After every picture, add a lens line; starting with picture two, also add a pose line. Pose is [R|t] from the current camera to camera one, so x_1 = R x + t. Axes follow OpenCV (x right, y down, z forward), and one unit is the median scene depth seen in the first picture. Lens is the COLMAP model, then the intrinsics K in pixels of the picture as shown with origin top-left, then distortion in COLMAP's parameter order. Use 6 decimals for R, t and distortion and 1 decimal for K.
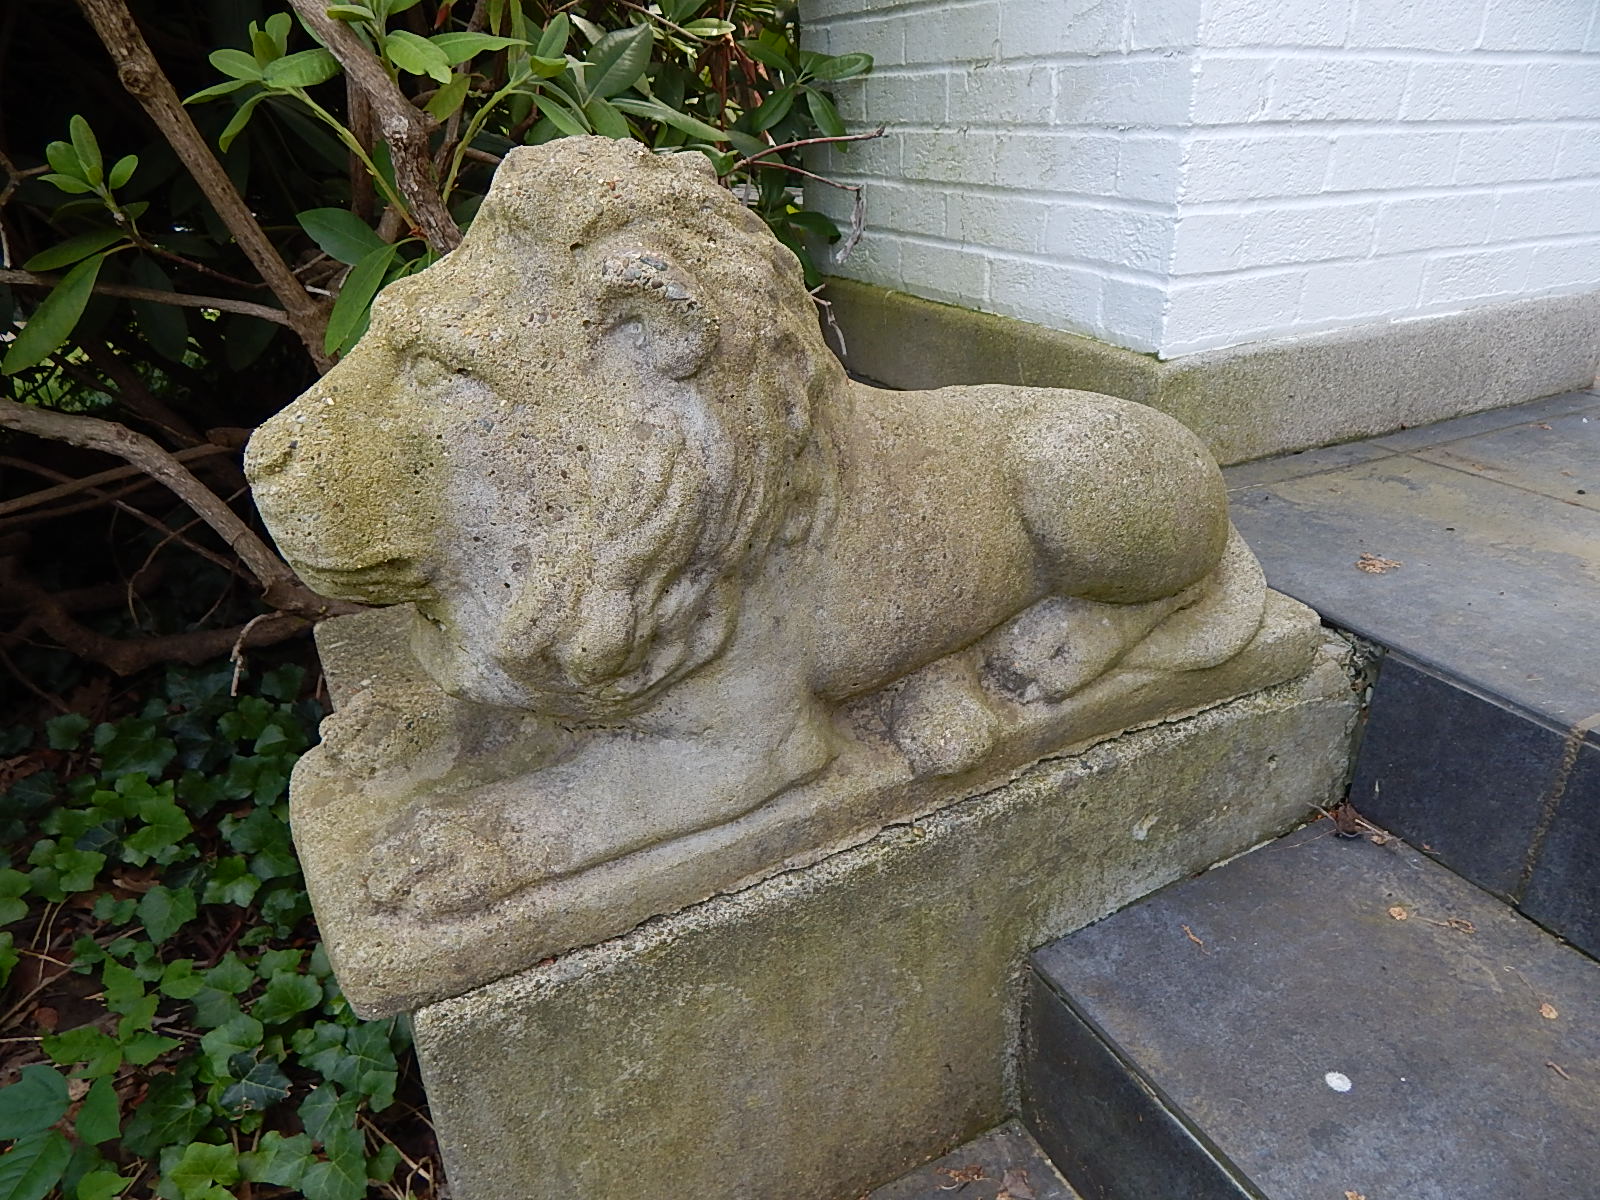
lens RADIAL K [[1080.8, 0, 812.1], [0, 1080.8, 605.2], [0, 0, 1]] dist [-0.004783, 0.002352]
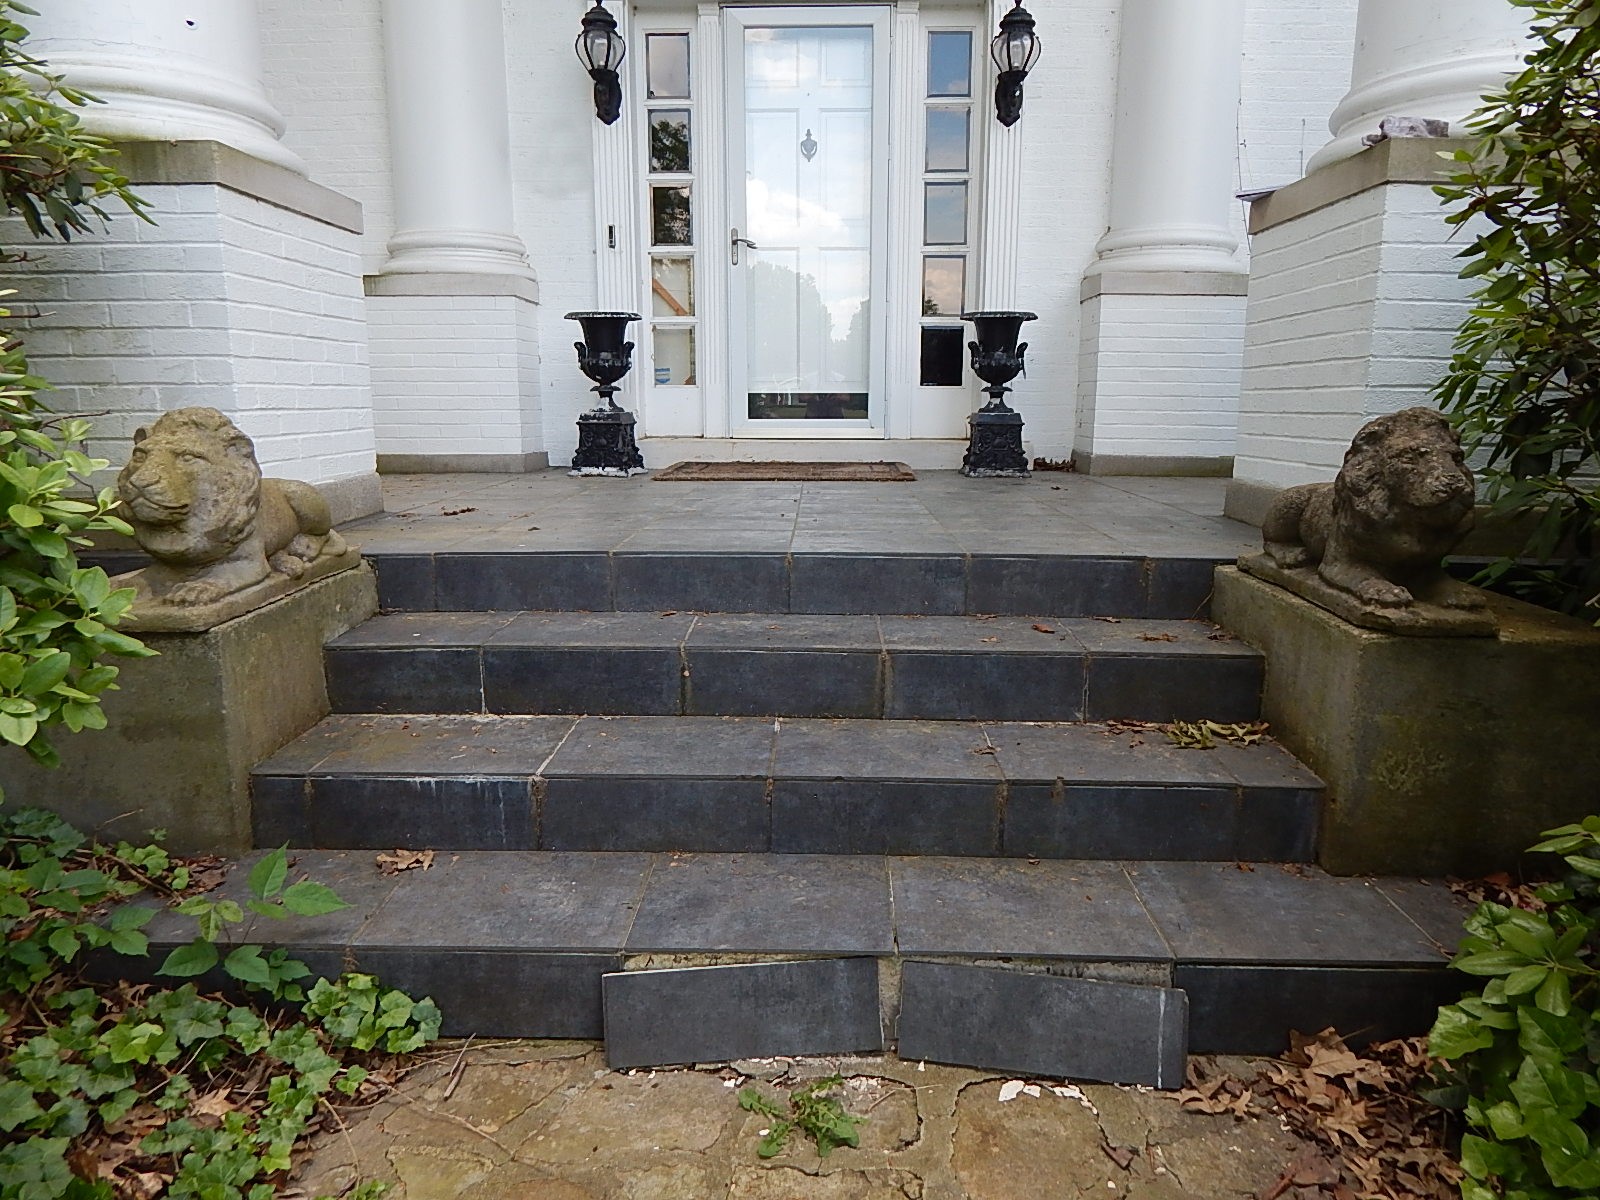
lens RADIAL K [[1048.8, 0, 803.2], [0, 1048.8, 595.4], [0, 0, 1]] dist [0.011927, 0.002019]
pose [[0.483431, -0.151665, 0.862144, -2.188258], [0.367964, 0.928848, -0.042930, 1.036821], [-0.794290, 0.337991, 0.504842, -2.163511]]
